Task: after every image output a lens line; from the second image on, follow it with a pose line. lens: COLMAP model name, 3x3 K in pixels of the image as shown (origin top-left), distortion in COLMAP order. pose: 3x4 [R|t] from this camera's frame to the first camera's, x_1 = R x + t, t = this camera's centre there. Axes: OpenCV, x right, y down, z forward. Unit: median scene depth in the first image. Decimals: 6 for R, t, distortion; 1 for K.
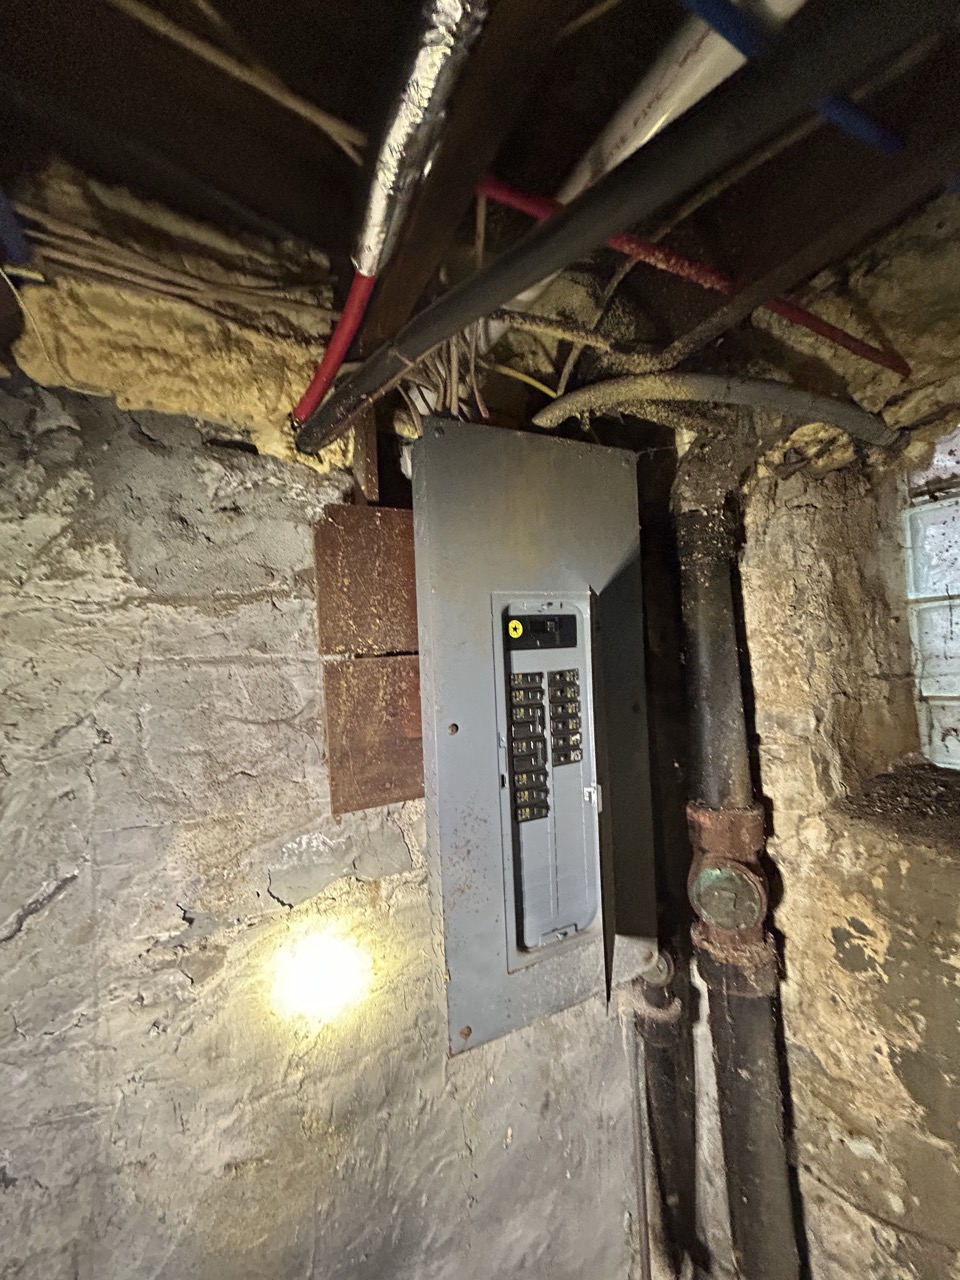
lens RADIAL K [[516.2, 0, 482.7], [0, 516.2, 639.3], [0, 0, 1]] dist [-0.000670, 0.000283]
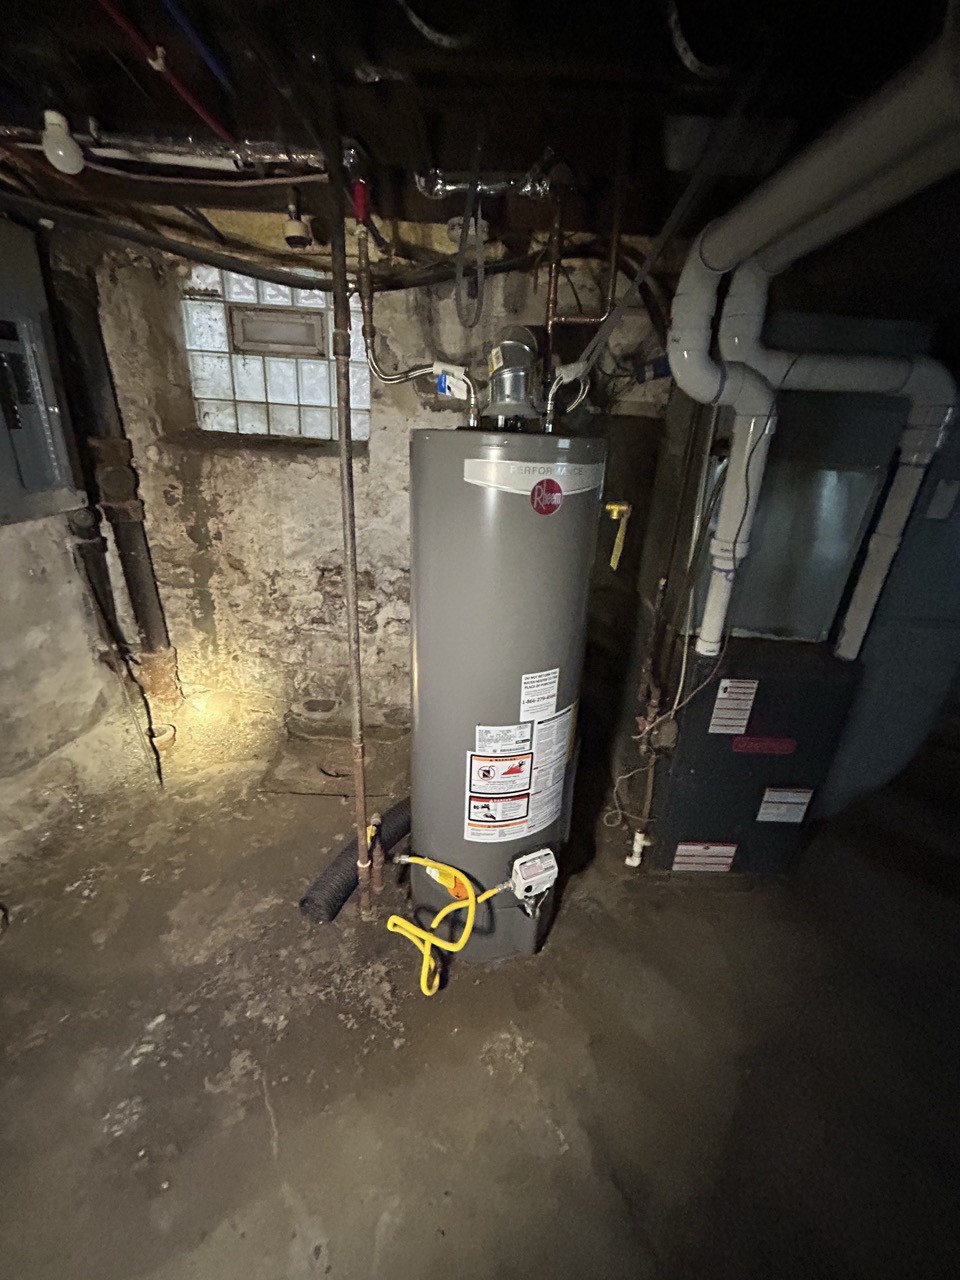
lens RADIAL K [[516.2, 0, 482.7], [0, 516.2, 639.3], [0, 0, 1]] dist [-0.000670, 0.000283]
pose [[0.465830, -0.274702, 0.841155, -0.848464], [-0.134870, 0.917444, 0.374307, 0.073147], [-0.874535, -0.287810, 0.390324, -1.448021]]
